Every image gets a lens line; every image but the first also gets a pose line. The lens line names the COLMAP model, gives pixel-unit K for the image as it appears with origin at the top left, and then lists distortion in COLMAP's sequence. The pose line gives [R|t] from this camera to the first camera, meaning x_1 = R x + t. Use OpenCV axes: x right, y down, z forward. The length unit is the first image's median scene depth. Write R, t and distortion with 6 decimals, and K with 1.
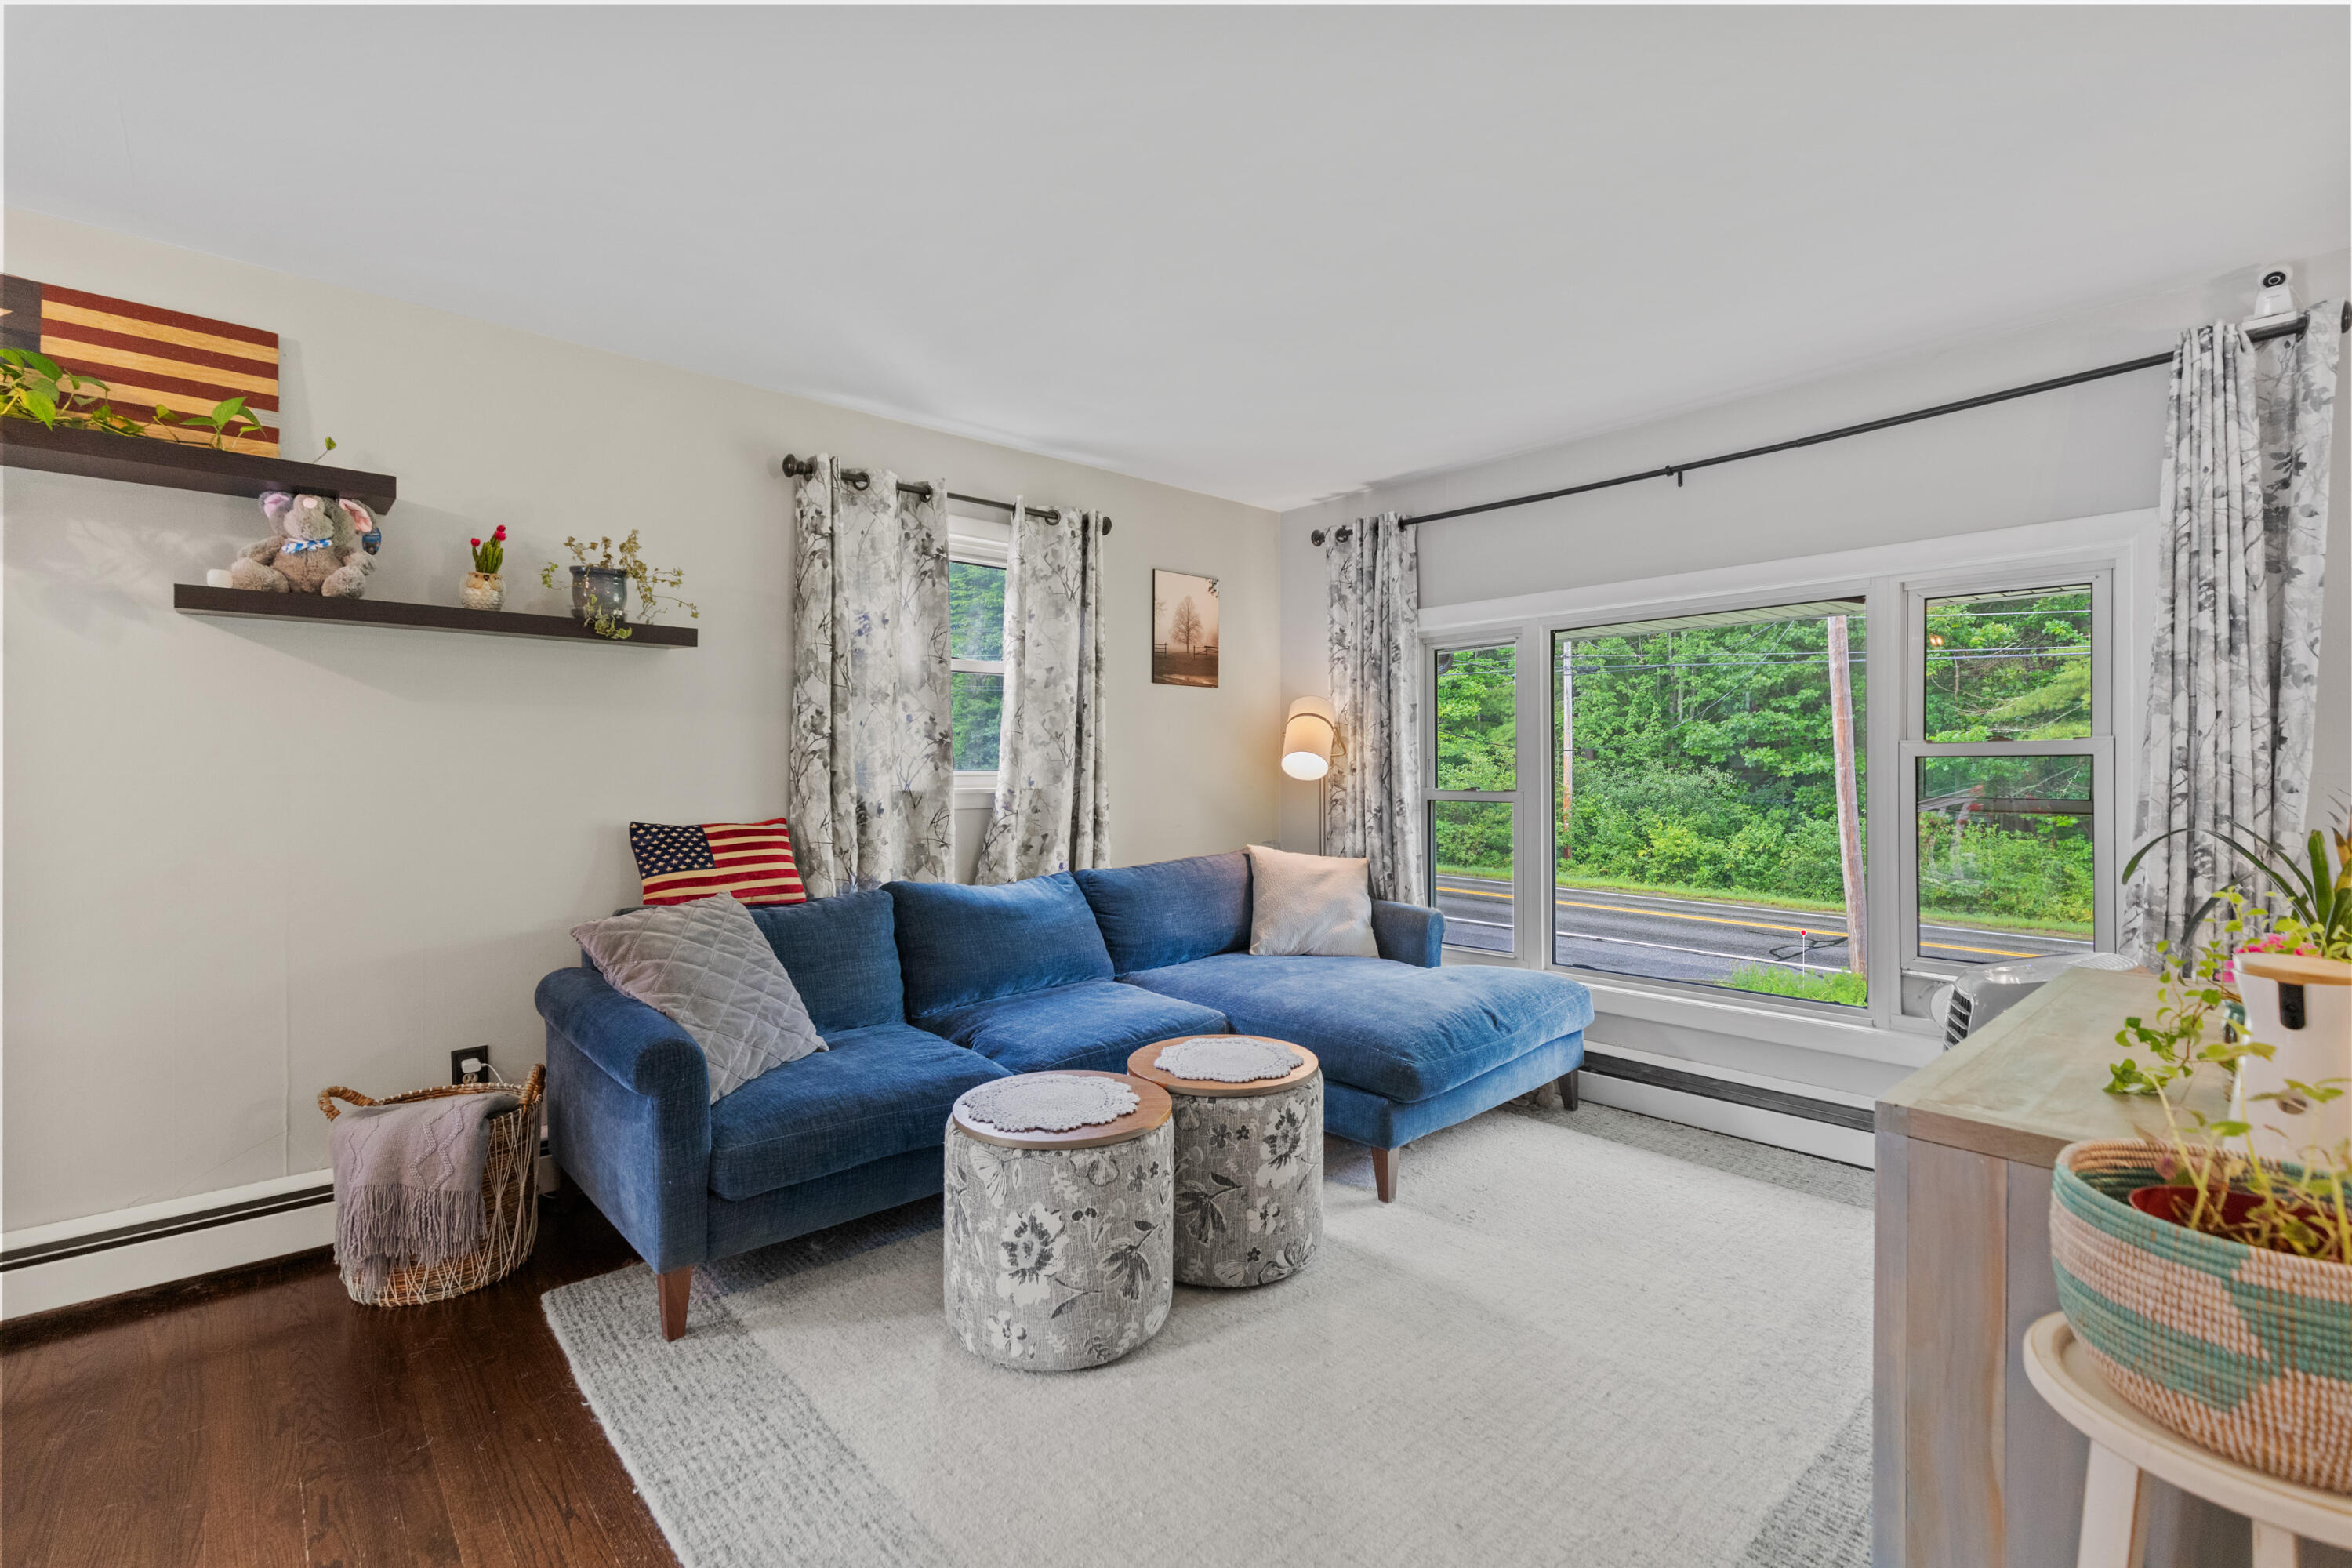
lens RADIAL K [[1068.2, 0, 1188.9], [0, 1068.2, 773.1], [0, 0, 1]] dist [0.001164, -0.000990]
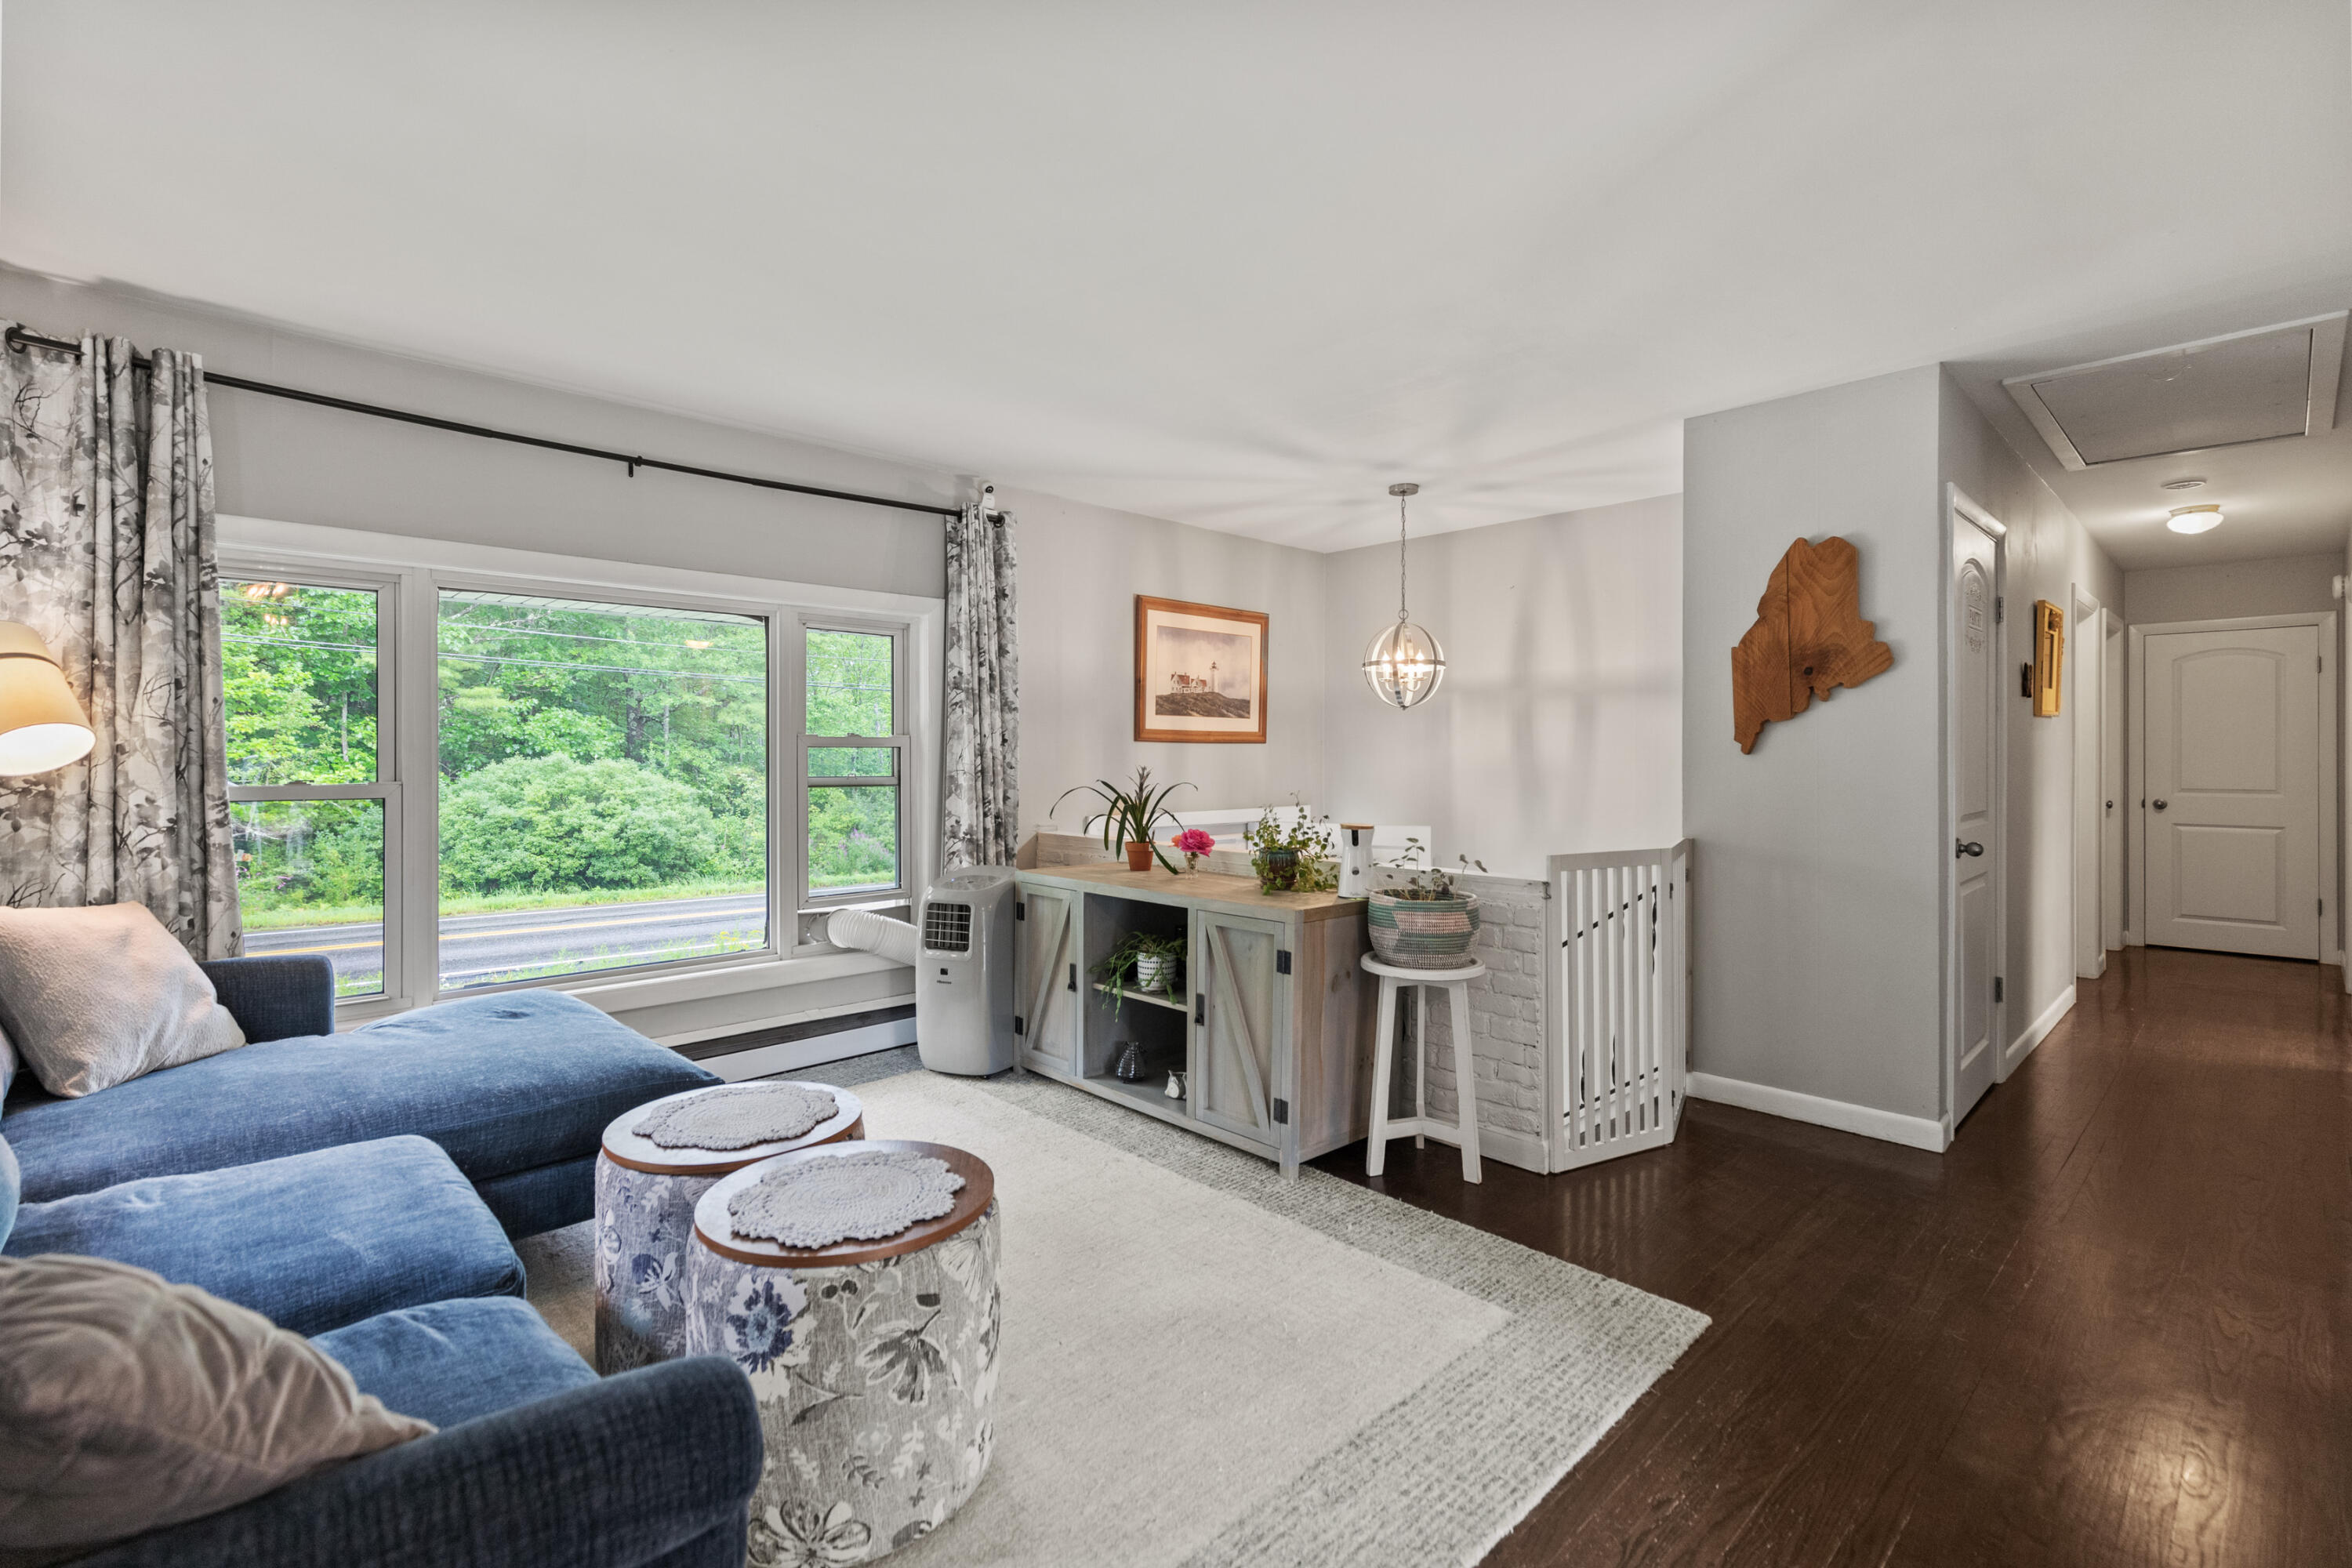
lens RADIAL K [[1068.2, 0, 1200.8], [0, 1068.2, 770.4], [0, 0, 1]] dist [0.001164, -0.000990]
pose [[-0.065742, -0.011865, 0.997766, -0.594390], [0.003480, 0.999920, 0.012120, -0.000086], [-0.997831, 0.004269, -0.065696, 0.530823]]
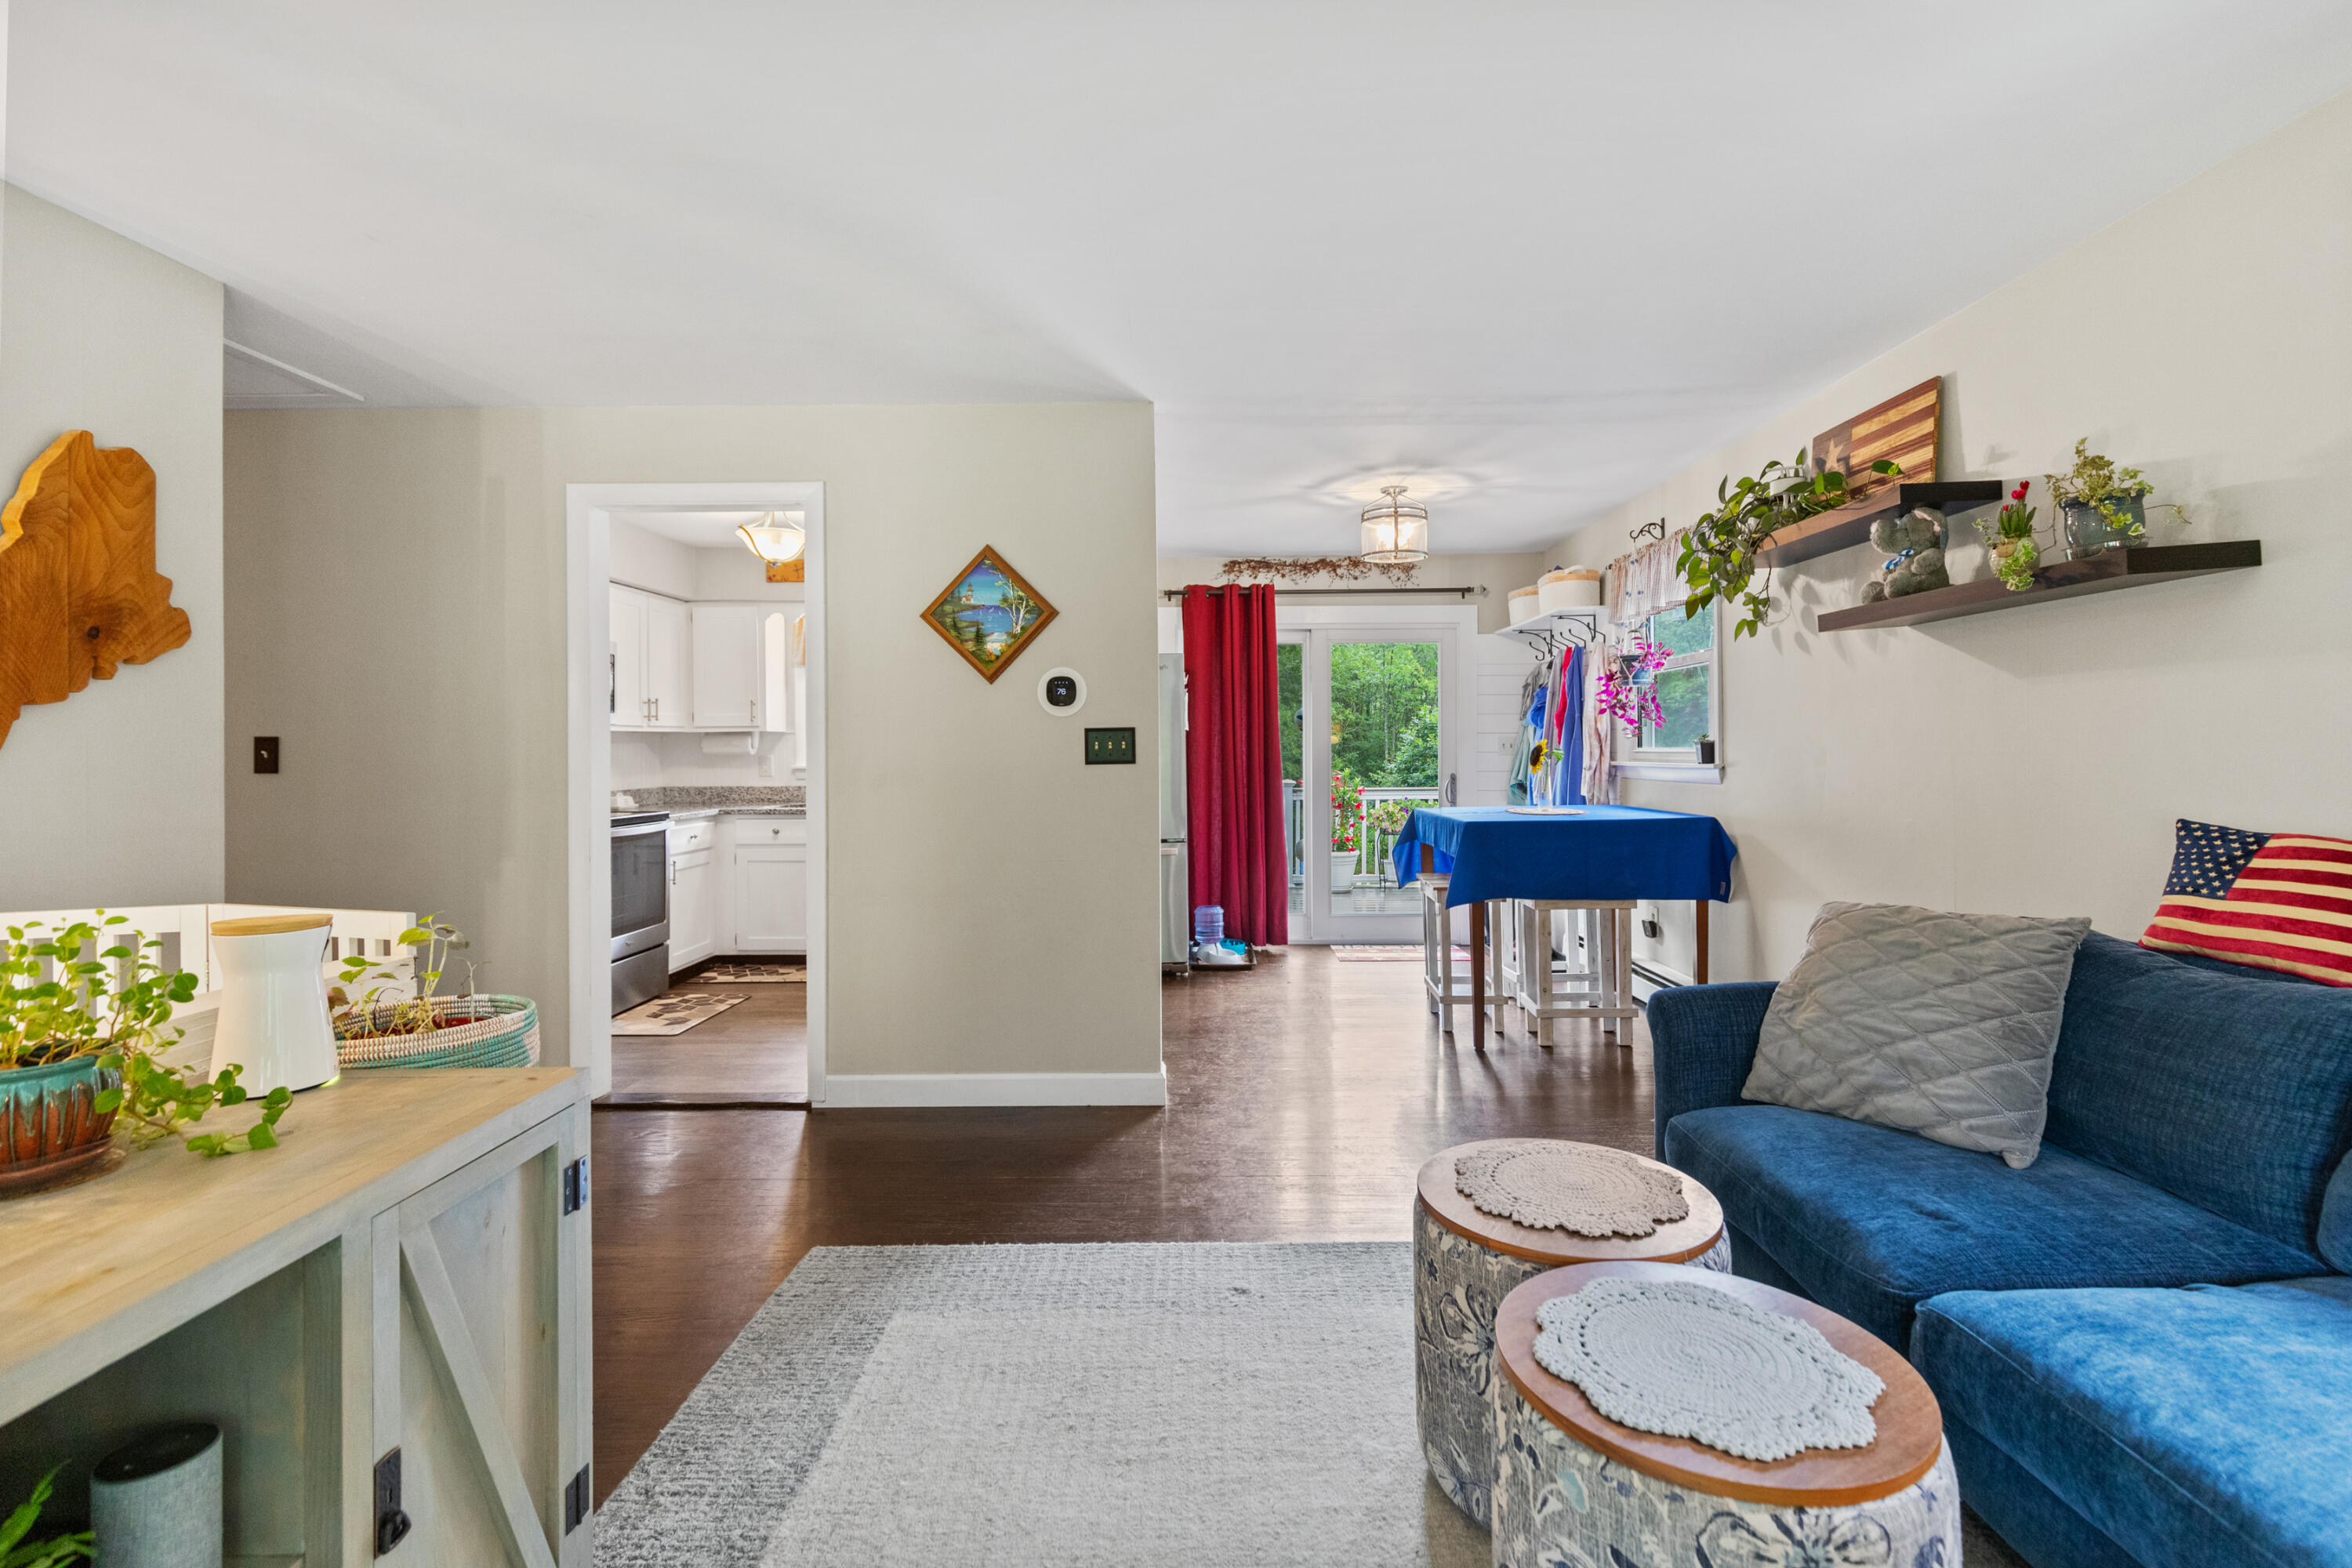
lens RADIAL K [[1068.2, 0, 1189.6], [0, 1068.2, 759.7], [0, 0, 1]] dist [0.001164, -0.000990]
pose [[-0.657449, 0.009194, -0.753443, 0.438831], [0.001240, 0.999937, 0.011120, -0.004892], [0.753498, 0.006376, -0.657419, 0.871510]]
